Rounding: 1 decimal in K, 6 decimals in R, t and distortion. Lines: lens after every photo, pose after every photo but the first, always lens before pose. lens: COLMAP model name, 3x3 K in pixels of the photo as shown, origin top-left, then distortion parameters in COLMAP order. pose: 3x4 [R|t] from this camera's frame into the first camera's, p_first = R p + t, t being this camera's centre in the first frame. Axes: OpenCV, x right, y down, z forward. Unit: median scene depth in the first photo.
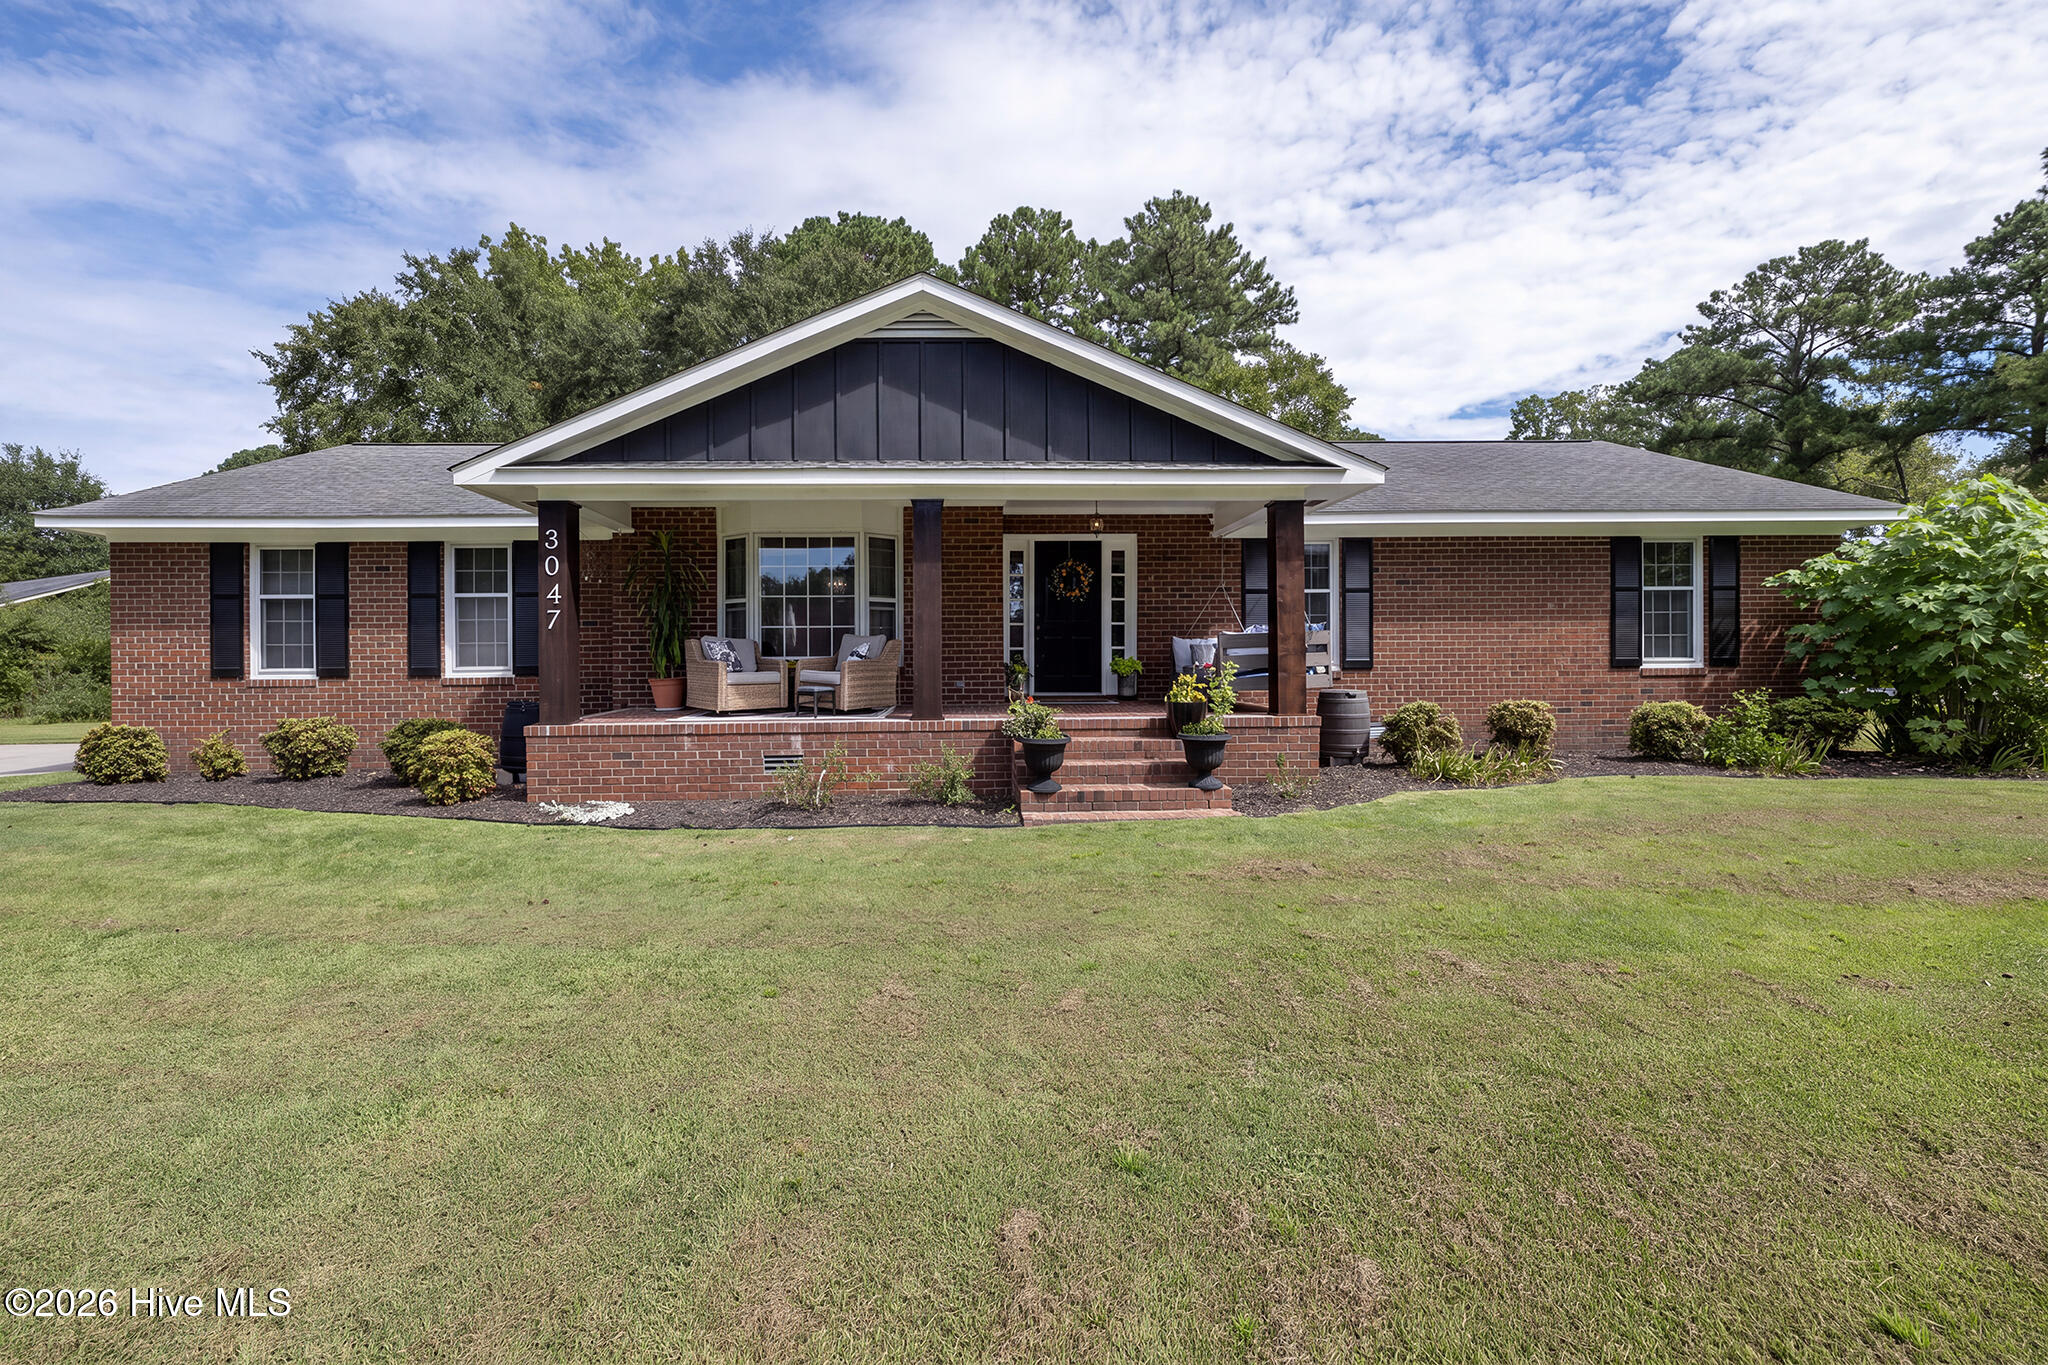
lens RADIAL K [[870.1, 0, 963.8], [0, 870.1, 668.7], [0, 0, 1]] dist [0.001008, 0.000755]
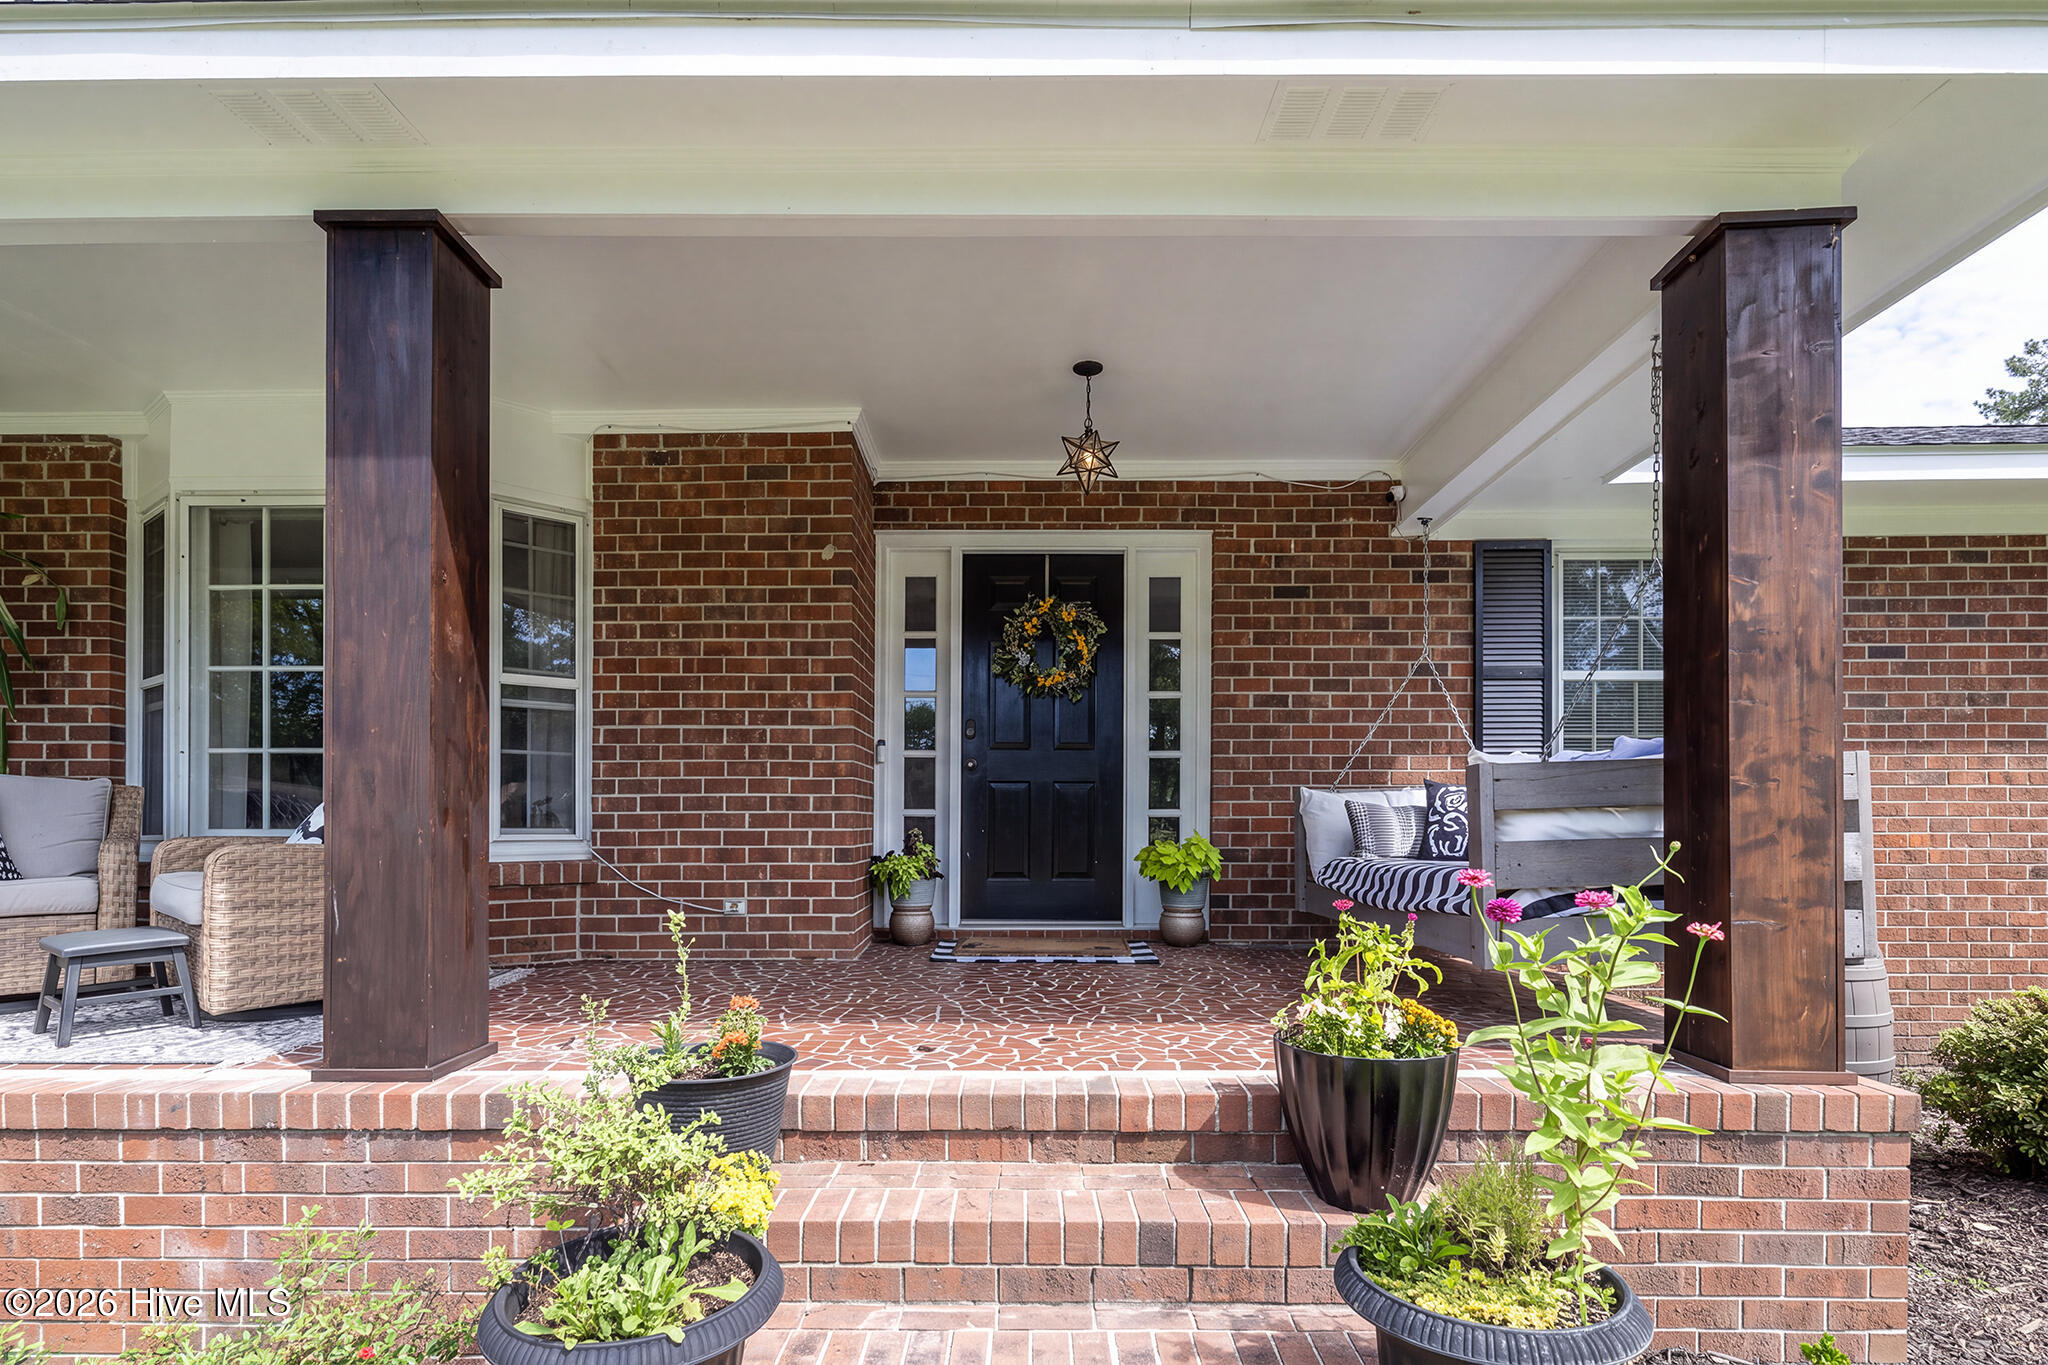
lens RADIAL K [[959.2, 0, 1004.9], [0, 959.2, 844.6], [0, 0, 1]] dist [0.010769, 0.000371]
pose [[0.999277, 0.007992, -0.037162, 0.122980], [-0.007514, 0.999888, 0.012975, -0.013954], [0.037262, -0.012686, 0.999225, 0.555744]]
